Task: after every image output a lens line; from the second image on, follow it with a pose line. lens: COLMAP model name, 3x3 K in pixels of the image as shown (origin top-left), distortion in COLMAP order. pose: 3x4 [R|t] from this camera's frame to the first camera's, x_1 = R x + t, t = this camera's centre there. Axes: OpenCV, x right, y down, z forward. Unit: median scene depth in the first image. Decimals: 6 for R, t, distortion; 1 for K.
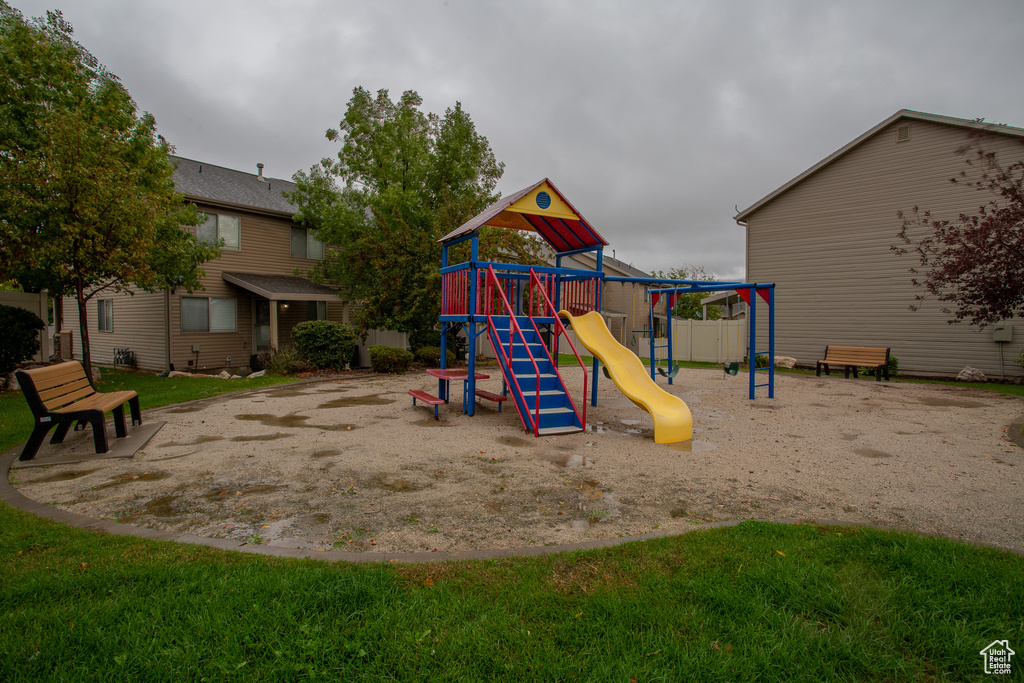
lens RADIAL K [[515.3, 0, 507.3], [0, 515.3, 345.1], [0, 0, 1]] dist [-0.049686, 0.002725]
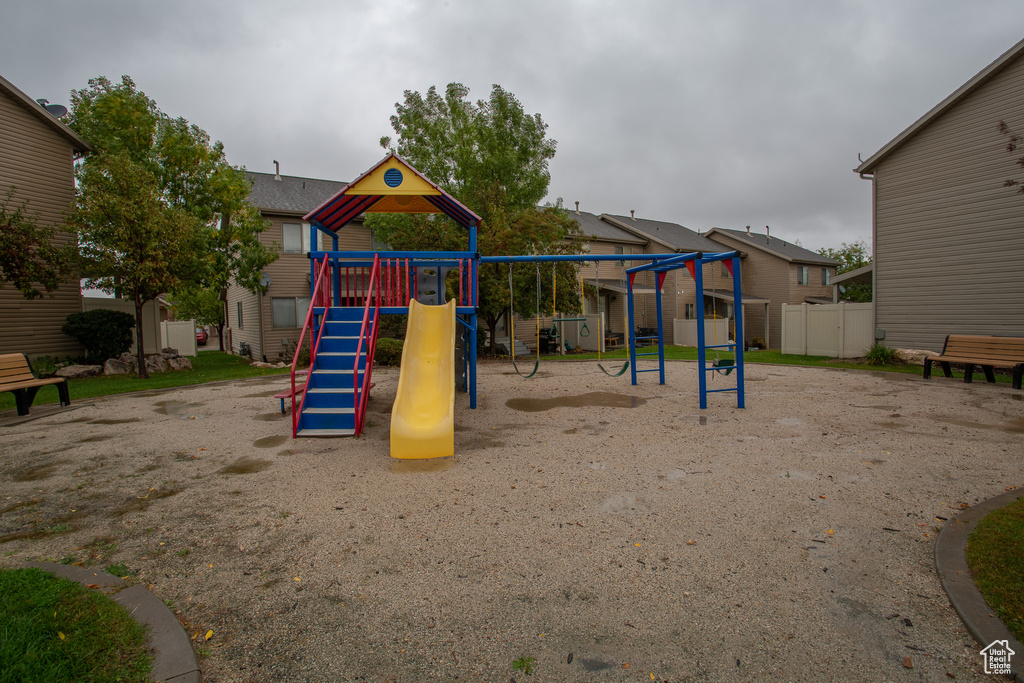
lens RADIAL K [[515.3, 0, 512.1], [0, 515.3, 340.8], [0, 0, 1]] dist [-0.049686, 0.002725]
pose [[0.927910, -0.004172, -0.372782, 0.338160], [0.006792, 0.999961, 0.005714, 0.000813], [0.372744, -0.007834, 0.927901, 0.136182]]
